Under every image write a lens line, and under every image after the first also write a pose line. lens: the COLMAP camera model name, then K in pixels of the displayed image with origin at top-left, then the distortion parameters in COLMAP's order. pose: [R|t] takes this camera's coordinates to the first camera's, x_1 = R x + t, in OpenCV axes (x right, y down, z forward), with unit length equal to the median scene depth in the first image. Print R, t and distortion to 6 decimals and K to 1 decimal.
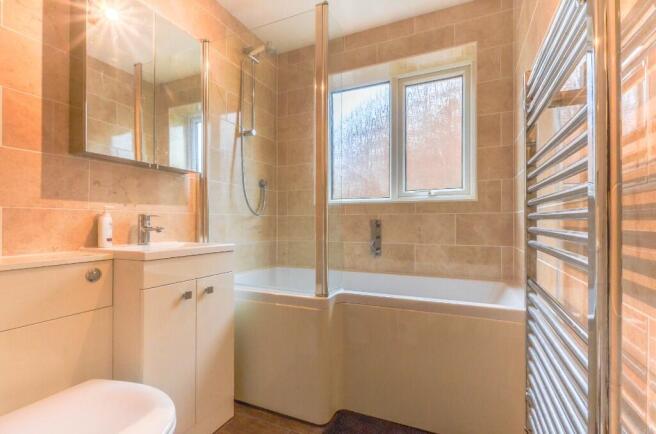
lens RADIAL K [[290.6, 0, 333.1], [0, 290.6, 218.2], [0, 0, 1]] dist [0.003488, -0.003683]
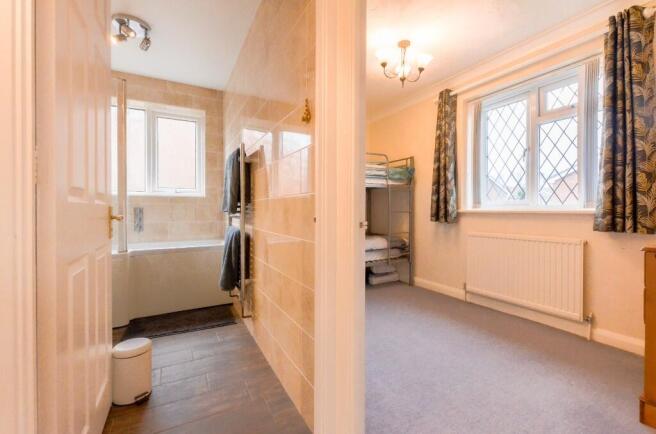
lens RADIAL K [[290.6, 0, 328.7], [0, 290.6, 212.9], [0, 0, 1]] dist [0.003488, -0.003683]
pose [[0.601265, -0.004940, 0.799034, -0.472843], [-0.006367, 0.999920, 0.010973, 0.011752], [-0.799024, -0.011685, 0.601185, -0.679351]]
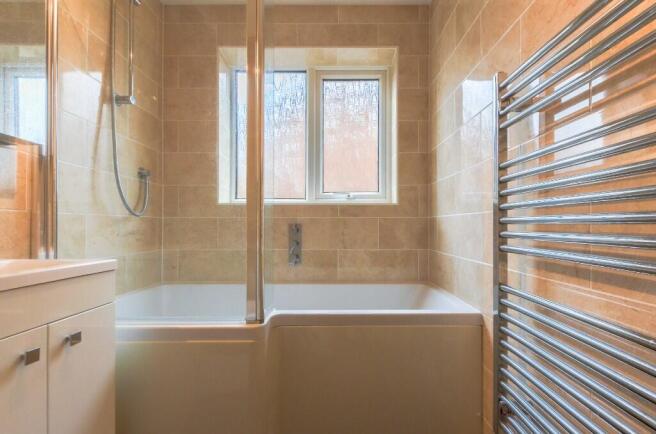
lens RADIAL K [[290.6, 0, 328.0], [0, 290.6, 224.0], [0, 0, 1]] dist [0.003488, -0.003683]
pose [[0.916180, 0.003484, 0.400752, -0.122678], [-0.006033, 0.999969, 0.005100, 0.002250], [-0.400722, -0.007090, 0.916172, 0.159225]]
